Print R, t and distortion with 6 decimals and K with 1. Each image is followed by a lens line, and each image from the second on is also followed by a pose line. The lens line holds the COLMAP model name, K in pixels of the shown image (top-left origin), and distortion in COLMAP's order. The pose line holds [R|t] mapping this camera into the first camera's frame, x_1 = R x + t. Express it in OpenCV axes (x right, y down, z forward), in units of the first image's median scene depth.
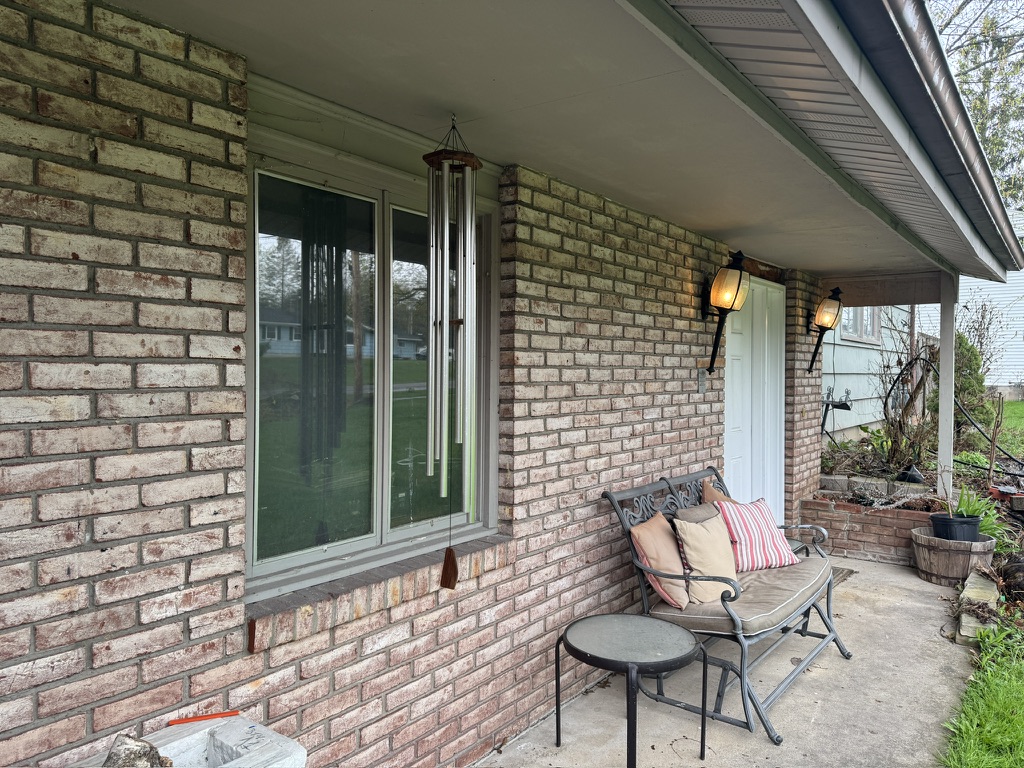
lens RADIAL K [[717.5, 0, 512.0], [0, 717.5, 384.0], [0, 0, 1]] dist [0.098286, -0.156023]
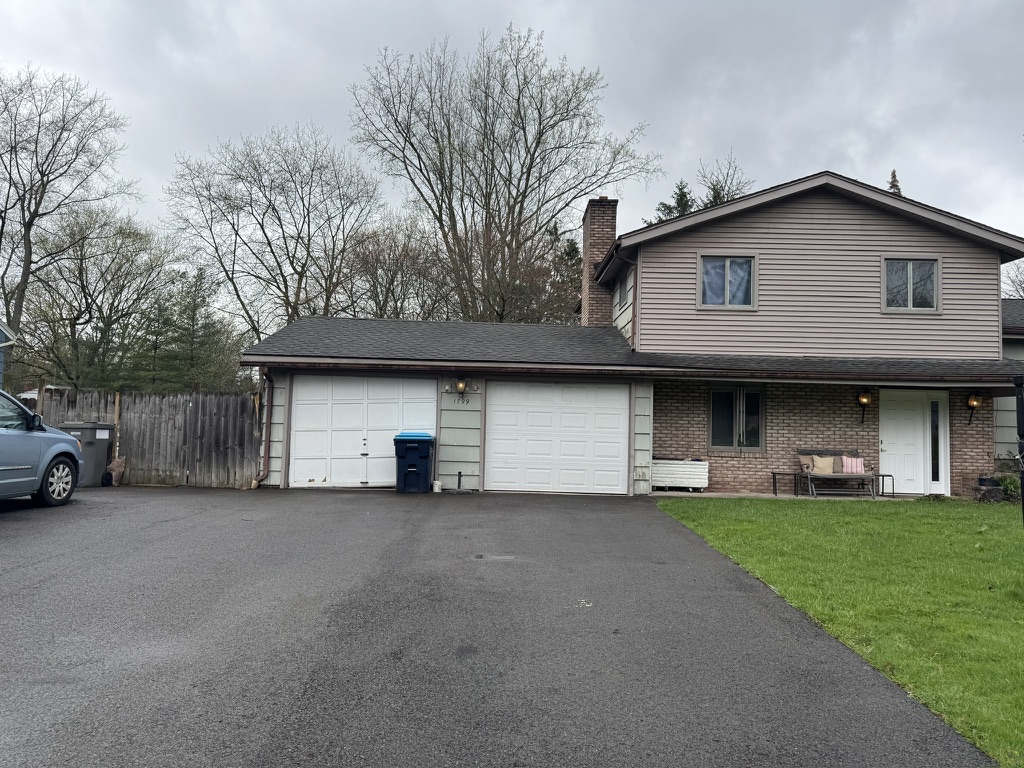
lens RADIAL K [[713.4, 0, 512.0], [0, 713.4, 384.0], [0, 0, 1]] dist [0.134157, -0.174903]
pose [[0.611452, -0.040473, -0.790246, 2.951184], [-0.034187, 0.996407, -0.077484, 0.184166], [0.790543, 0.074394, 0.607871, -3.545247]]
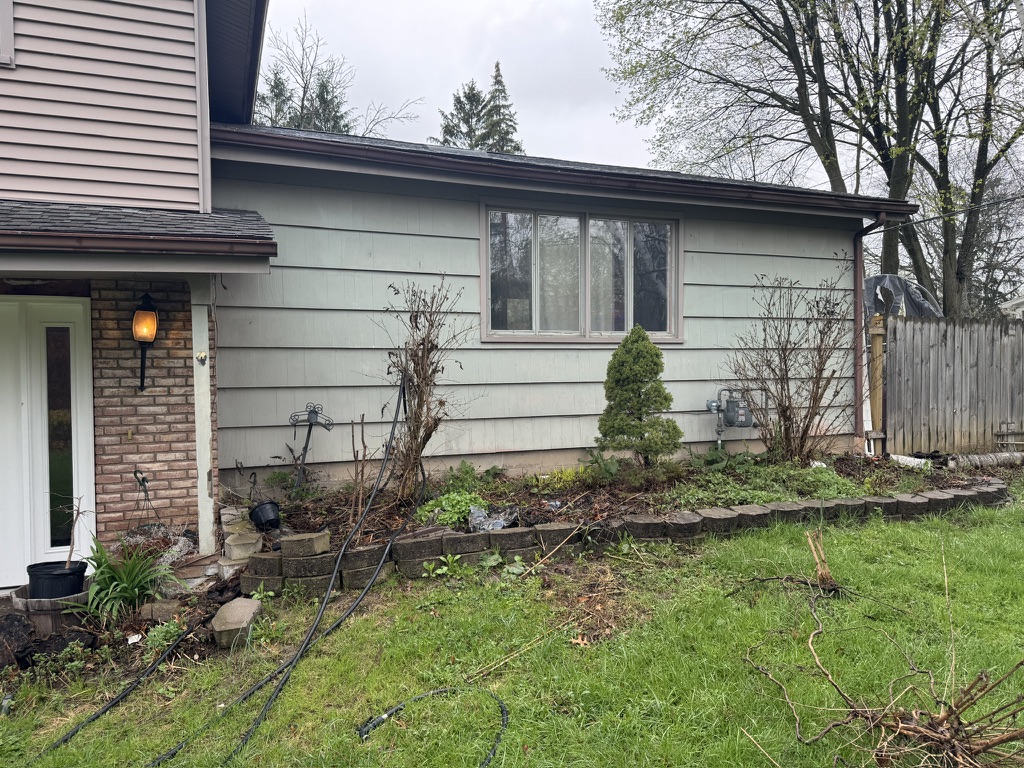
lens RADIAL K [[715.3, 0, 512.0], [0, 715.3, 384.0], [0, 0, 1]] dist [0.081971, -0.097128]
pose [[0.859528, -0.010640, -0.510978, 2.653454], [0.009979, 0.999942, -0.004035, -0.032362], [0.510991, -0.001631, 0.859584, 0.984087]]
